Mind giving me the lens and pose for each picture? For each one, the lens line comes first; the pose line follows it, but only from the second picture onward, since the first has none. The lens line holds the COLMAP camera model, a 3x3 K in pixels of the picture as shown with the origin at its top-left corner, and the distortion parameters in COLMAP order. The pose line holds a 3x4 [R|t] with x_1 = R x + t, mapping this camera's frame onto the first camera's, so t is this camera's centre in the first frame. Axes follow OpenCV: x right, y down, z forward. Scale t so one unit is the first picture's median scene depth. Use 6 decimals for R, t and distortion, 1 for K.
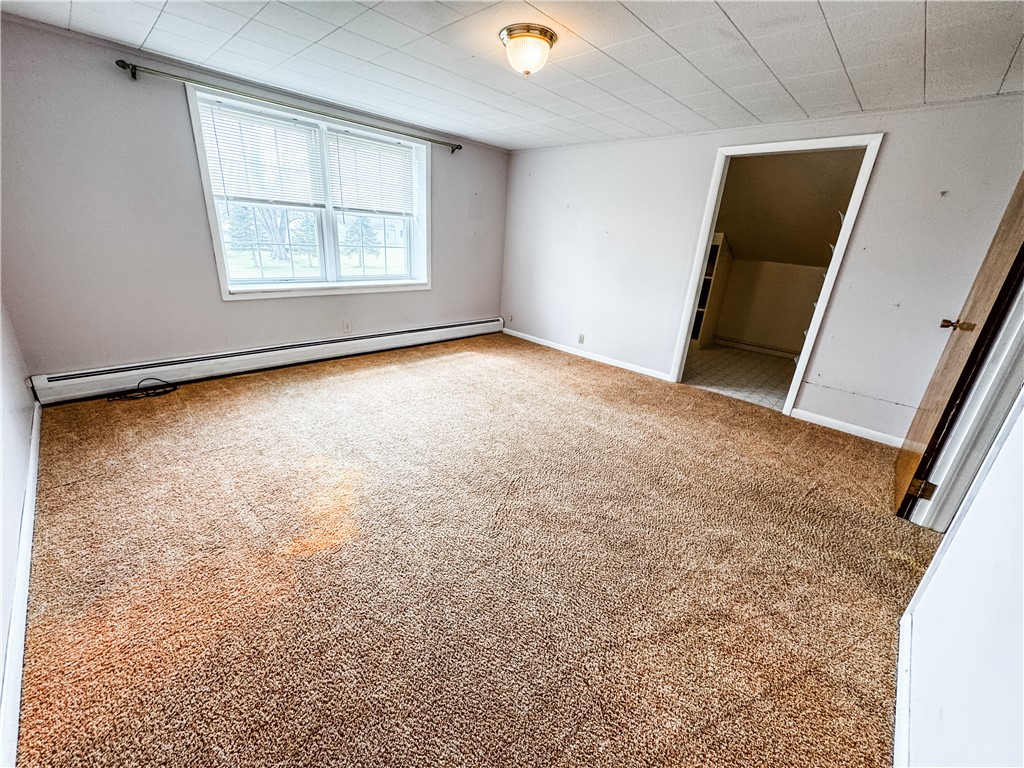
lens RADIAL K [[408.8, 0, 511.1], [0, 408.8, 383.2], [0, 0, 1]] dist [0.000911, 0.000152]
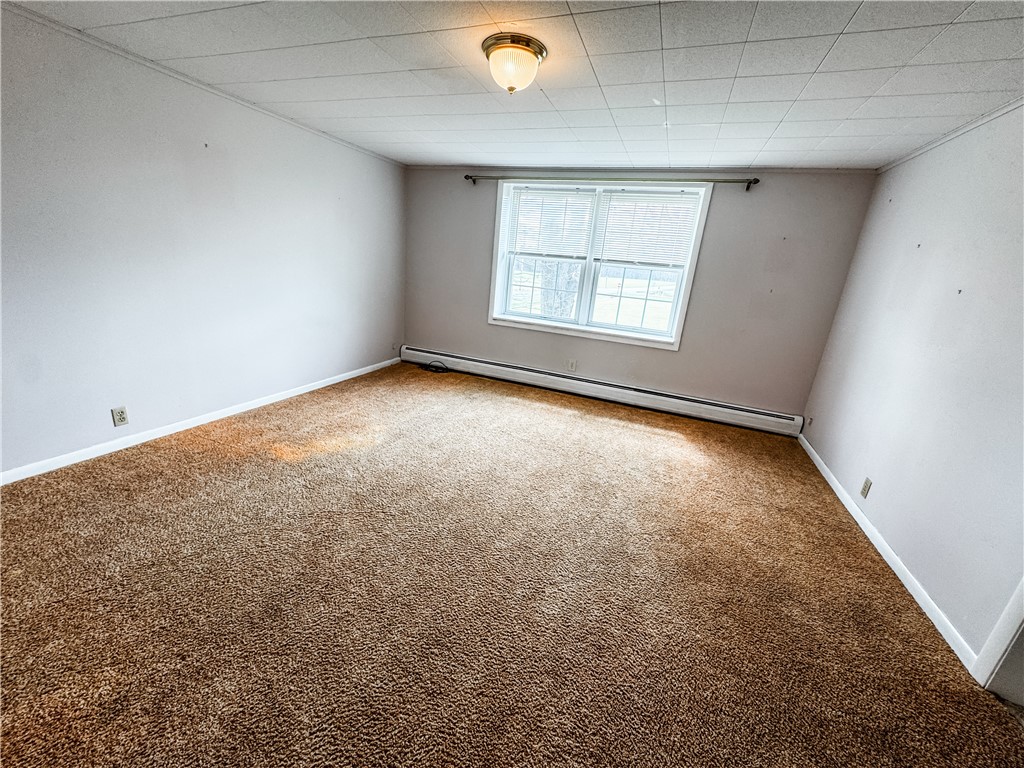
lens RADIAL K [[406.0, 0, 512.0], [0, 406.0, 384.0], [0, 0, 1]] dist [-0.003308, 0.000034]
pose [[0.388493, 0.237316, -0.890367, 0.539989], [-0.370176, 0.925061, 0.085044, -0.138380], [0.843826, 0.296554, 0.447228, 0.446167]]
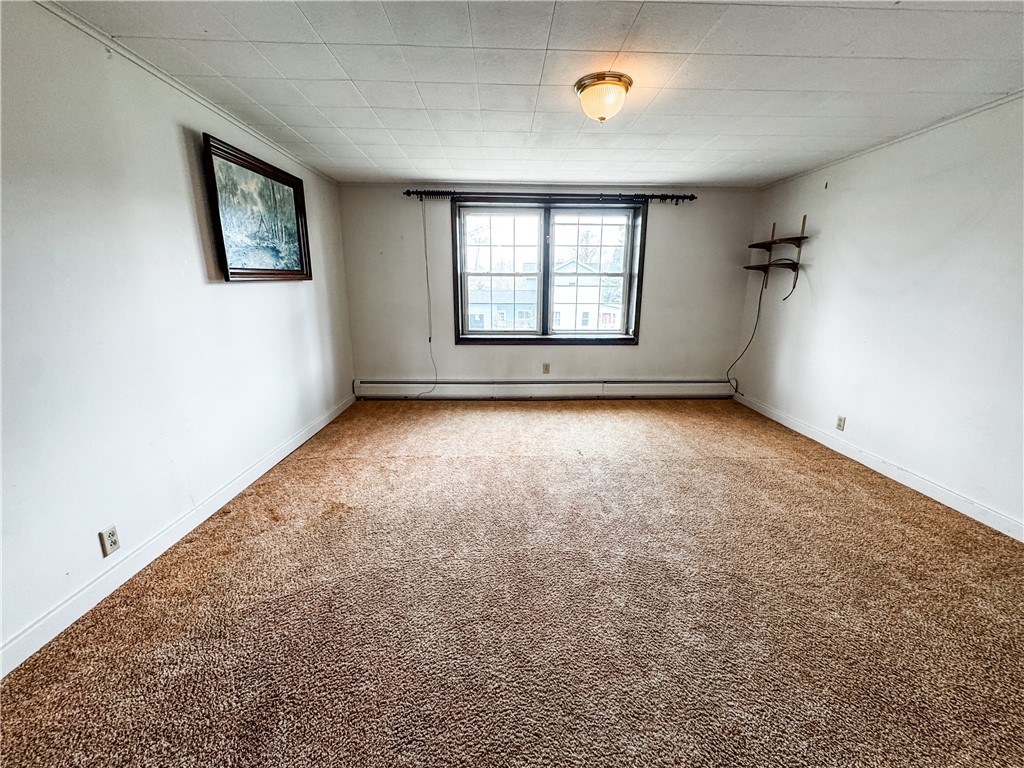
lens RADIAL K [[406.0, 0, 512.0], [0, 406.0, 384.0], [0, 0, 1]] dist [-0.003308, 0.000034]
pose [[0.705769, 0.119053, -0.698367, 0.346605], [-0.202632, 0.978519, -0.037968, -0.047149], [0.678845, 0.168308, 0.714732, 0.163114]]
